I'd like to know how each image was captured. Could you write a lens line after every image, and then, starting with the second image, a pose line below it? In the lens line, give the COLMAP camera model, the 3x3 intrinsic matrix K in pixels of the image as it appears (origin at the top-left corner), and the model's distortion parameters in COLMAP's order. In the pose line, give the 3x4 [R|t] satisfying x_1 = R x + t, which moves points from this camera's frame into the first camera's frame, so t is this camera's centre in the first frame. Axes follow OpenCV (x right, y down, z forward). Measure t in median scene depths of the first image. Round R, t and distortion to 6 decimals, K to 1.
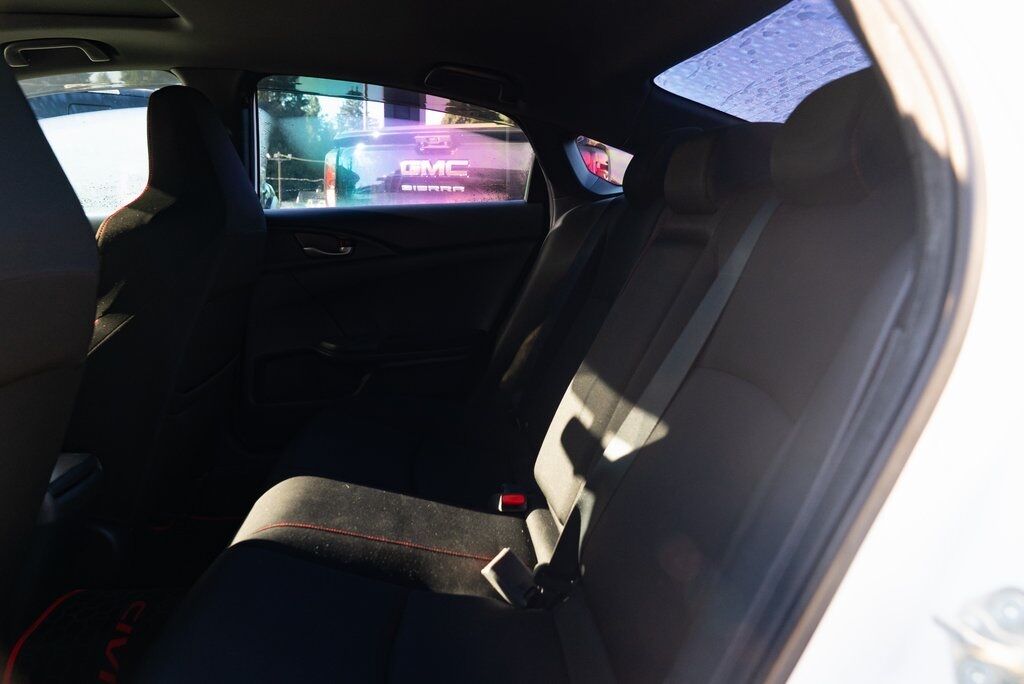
lens RADIAL K [[690.4, 0, 511.0], [0, 690.4, 339.1], [0, 0, 1]] dist [-0.029089, 0.013627]
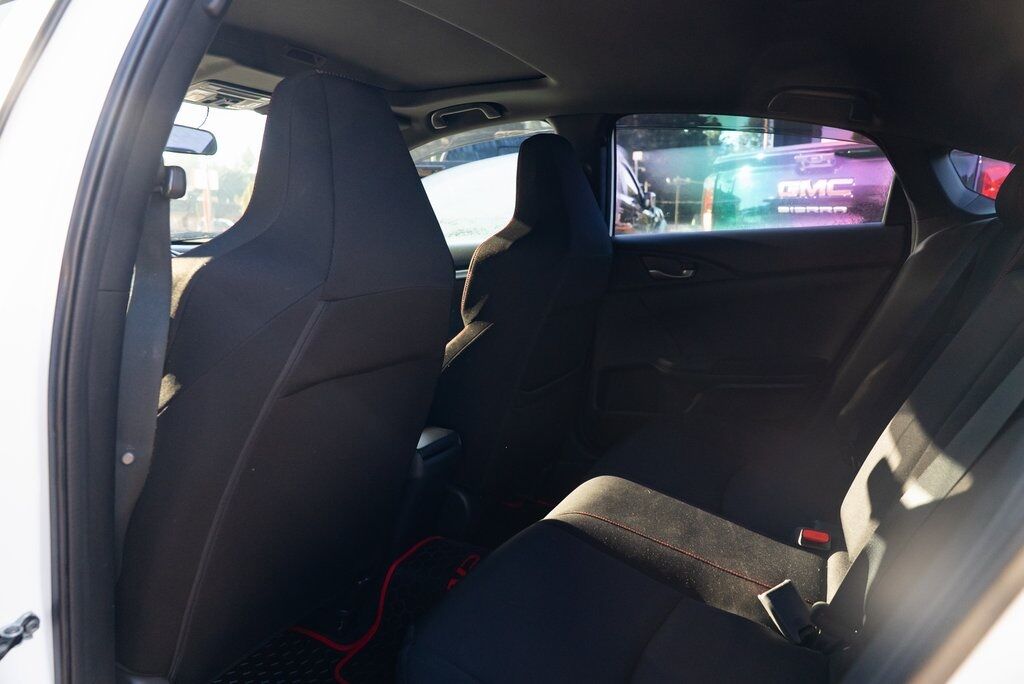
lens RADIAL K [[690.4, 0, 518.4], [0, 690.4, 343.5], [0, 0, 1]] dist [-0.029089, 0.013627]
pose [[0.857860, 0.066448, -0.509569, 0.115586], [-0.079207, 0.996853, -0.003355, 0.001729], [0.507742, 0.043239, 0.860423, -0.040431]]
